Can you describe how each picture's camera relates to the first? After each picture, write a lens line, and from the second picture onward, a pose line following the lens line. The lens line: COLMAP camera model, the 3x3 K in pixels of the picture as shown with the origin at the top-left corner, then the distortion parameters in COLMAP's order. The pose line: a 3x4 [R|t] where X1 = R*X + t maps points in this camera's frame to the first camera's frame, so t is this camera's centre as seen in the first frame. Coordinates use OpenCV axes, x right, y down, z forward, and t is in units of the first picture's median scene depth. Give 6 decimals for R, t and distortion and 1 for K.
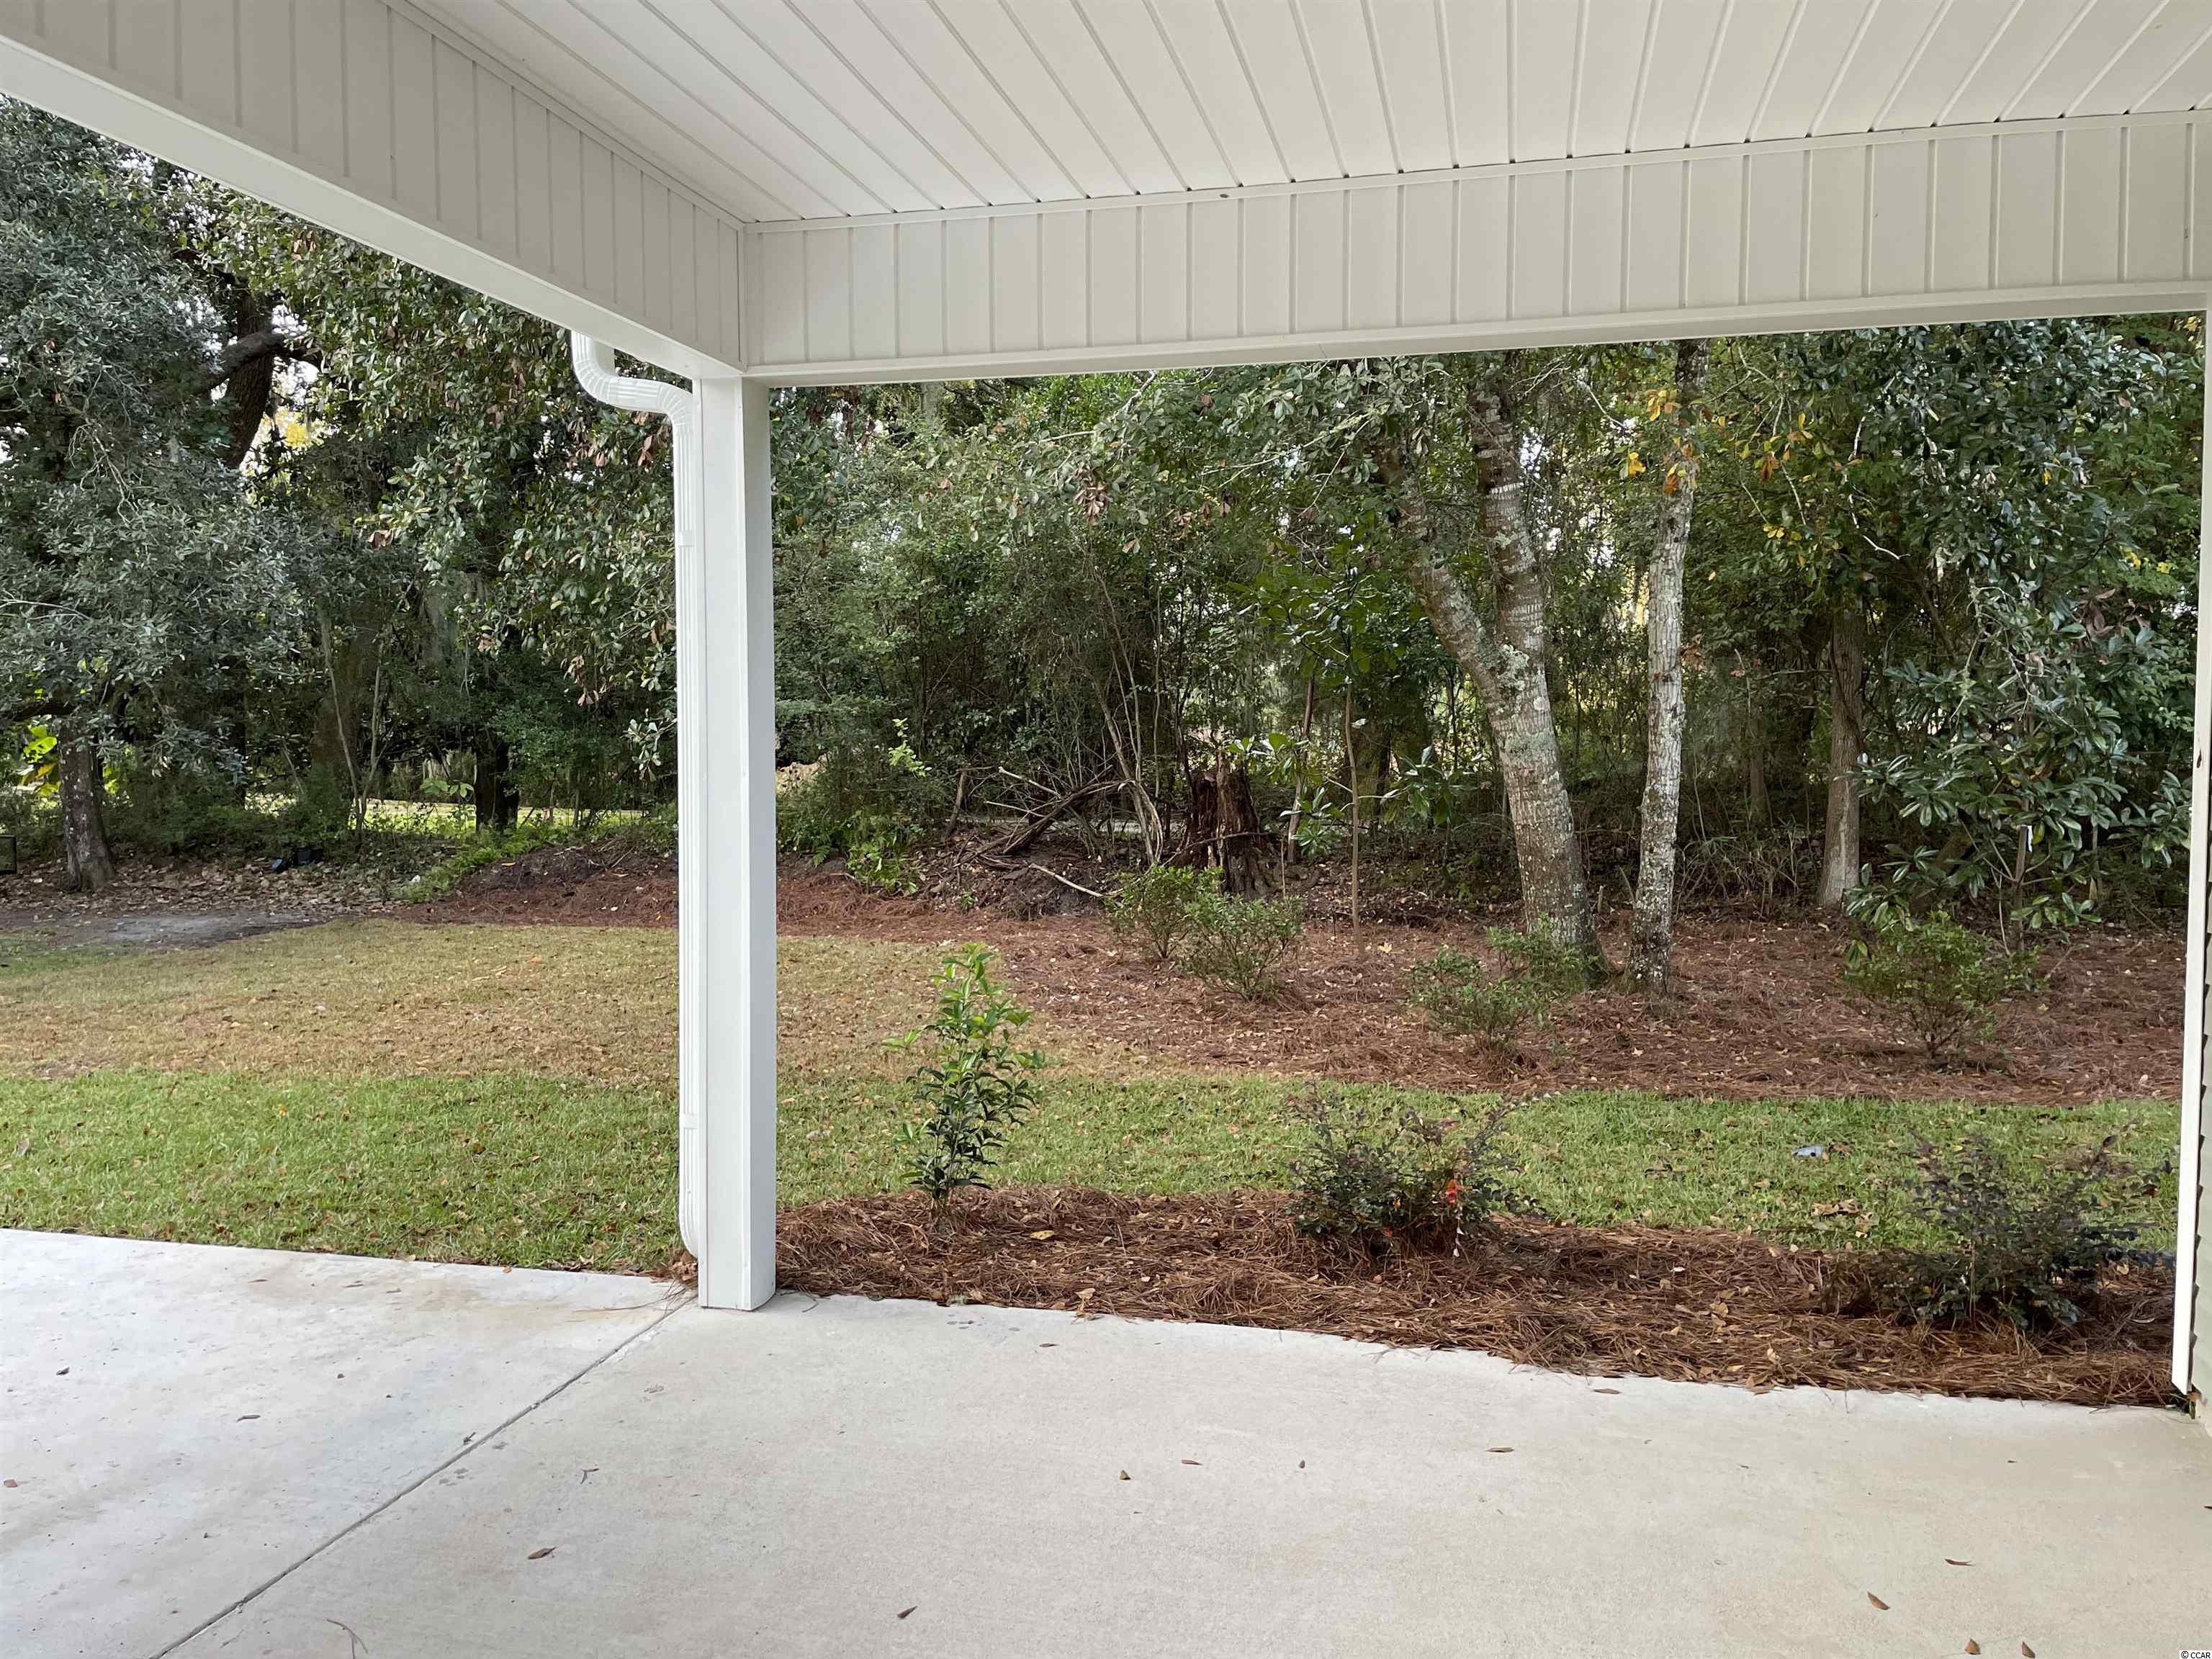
lens RADIAL K [[1640.3, 0, 1106.0], [0, 1640.3, 829.5], [0, 0, 1]] dist [0.051828, -0.008558]
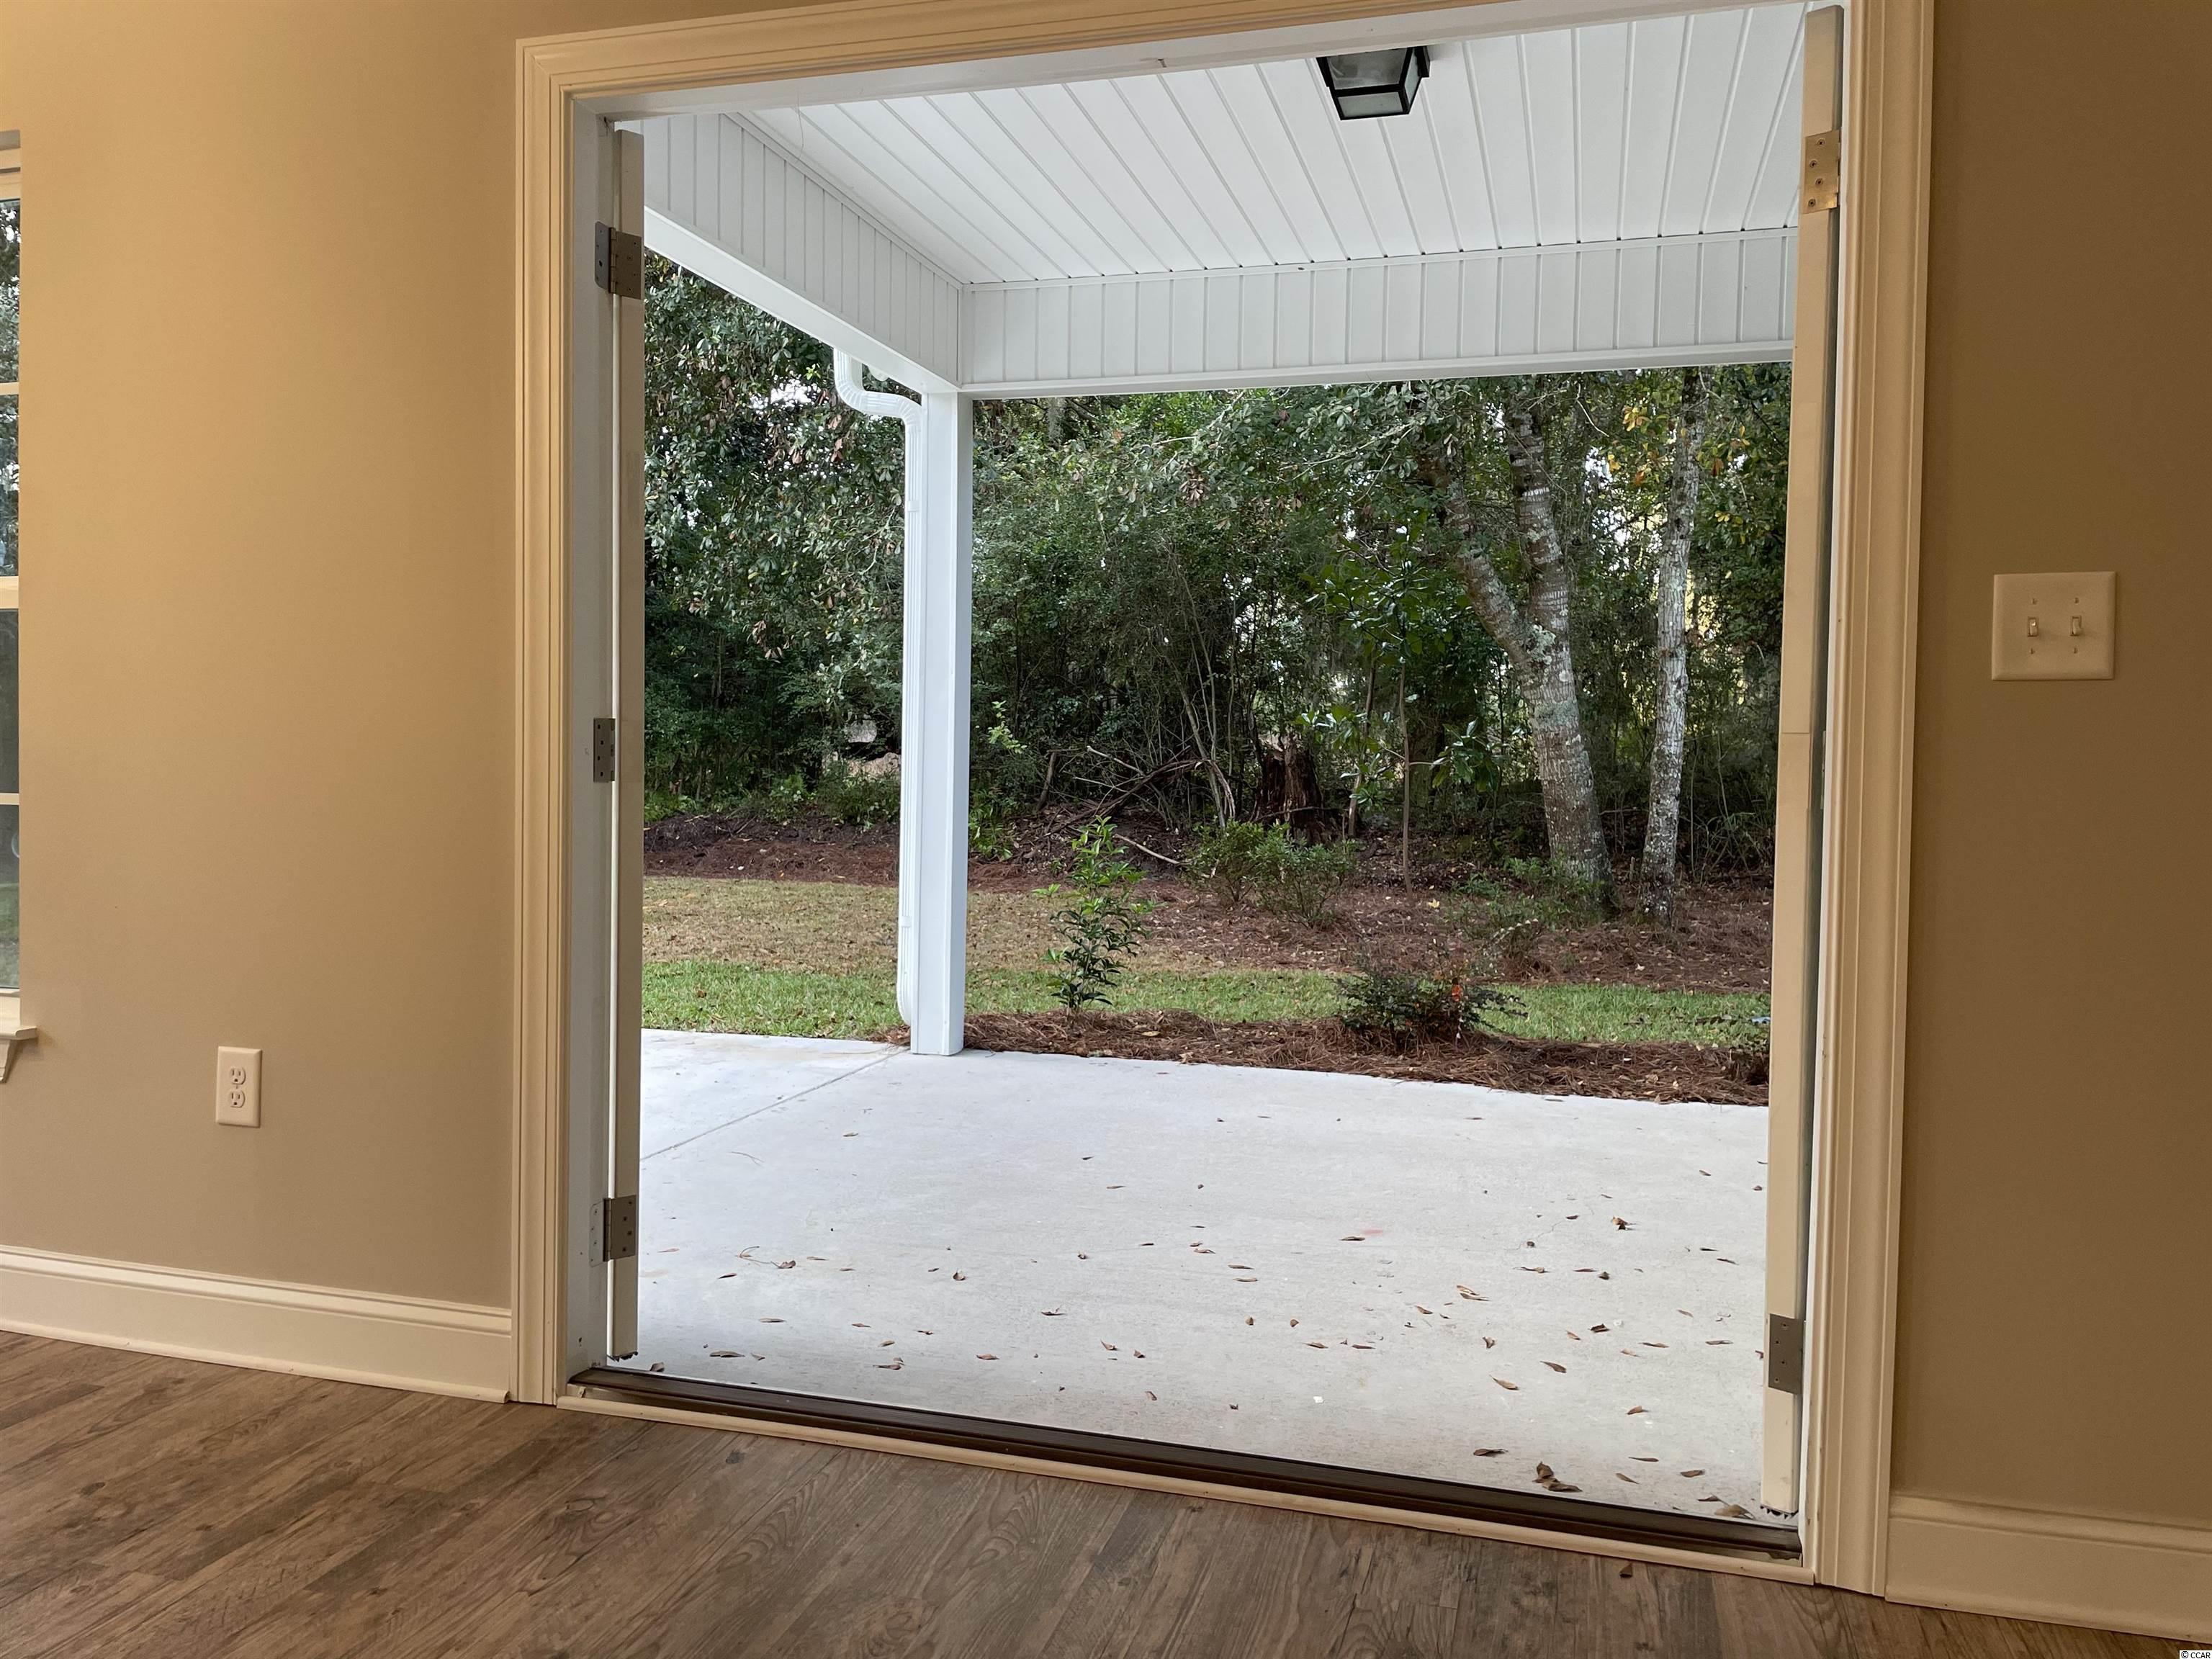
lens RADIAL K [[1694.2, 0, 1106.0], [0, 1694.2, 829.5], [0, 0, 1]] dist [0.050706, -0.003065]
pose [[0.999191, 0.017364, -0.036276, -0.016365], [-0.018070, 0.999652, -0.019231, 0.062868], [0.035930, 0.019871, 0.999157, -0.220505]]
